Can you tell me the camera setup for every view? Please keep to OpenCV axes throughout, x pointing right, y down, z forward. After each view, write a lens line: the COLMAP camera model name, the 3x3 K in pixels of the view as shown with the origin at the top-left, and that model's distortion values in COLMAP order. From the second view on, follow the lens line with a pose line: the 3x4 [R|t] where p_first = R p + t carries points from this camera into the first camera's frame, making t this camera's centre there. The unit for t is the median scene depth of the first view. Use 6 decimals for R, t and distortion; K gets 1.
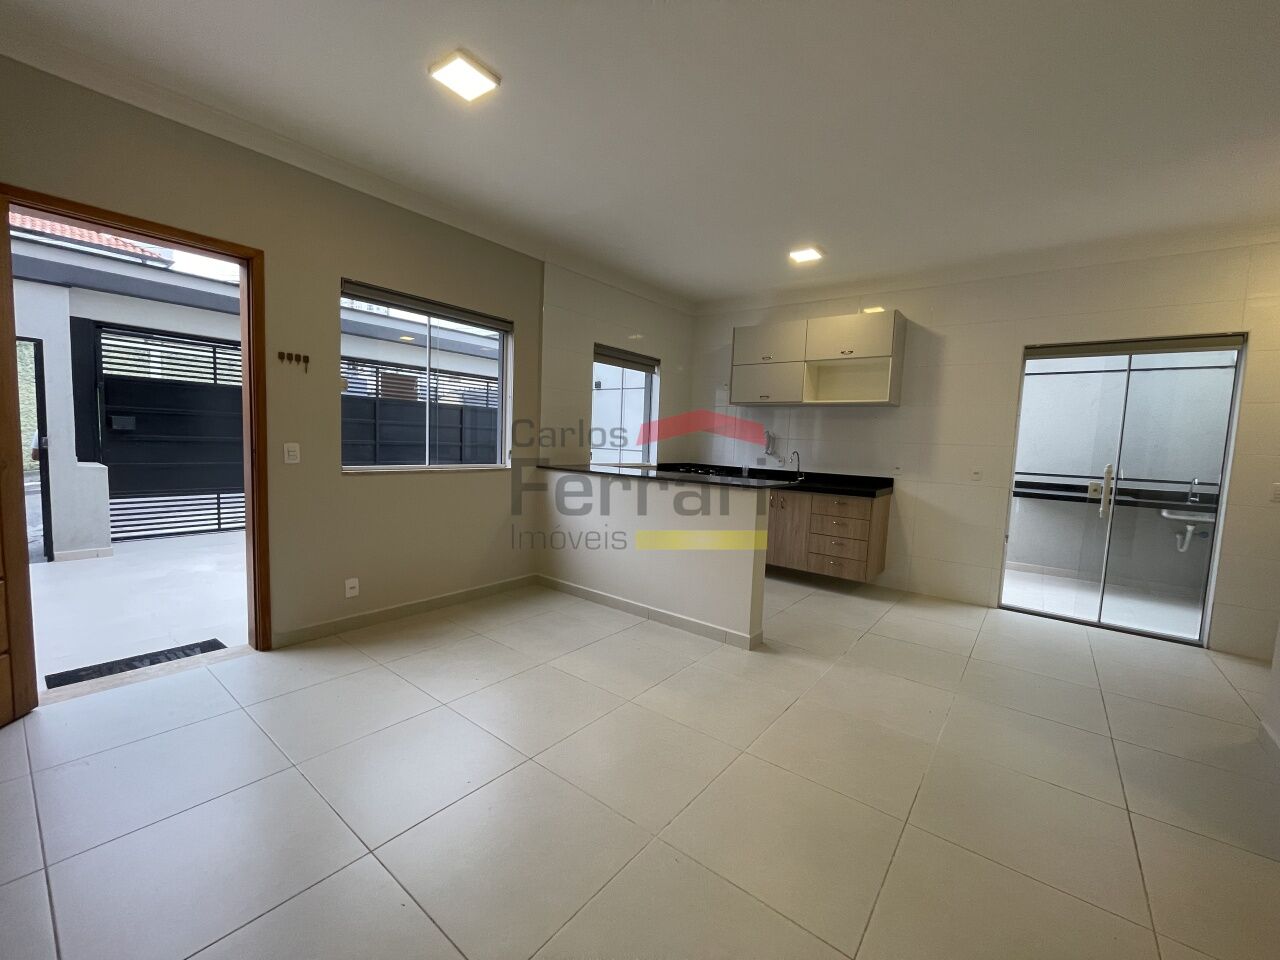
lens RADIAL K [[517.0, 0, 636.2], [0, 517.0, 486.7], [0, 0, 1]] dist [0.001219, 0.000241]
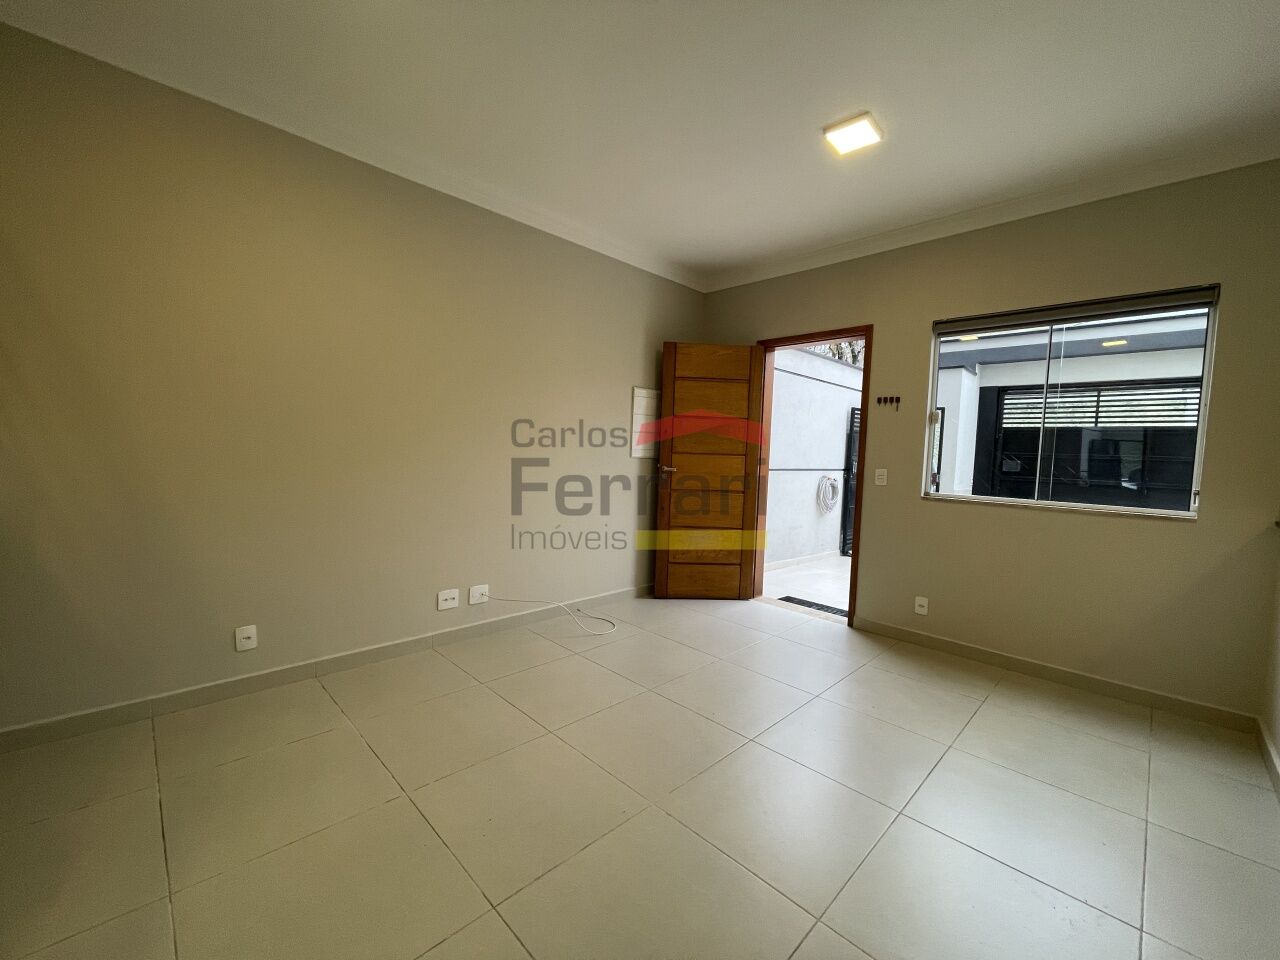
lens RADIAL K [[514.4, 0, 643.4], [0, 514.4, 483.9], [0, 0, 1]] dist [-0.000961, 0.000181]
pose [[-0.112328, 0.017852, -0.993511, 0.506623], [-0.132296, 0.990669, 0.032758, -0.010643], [0.984825, 0.135117, -0.108918, 0.466947]]
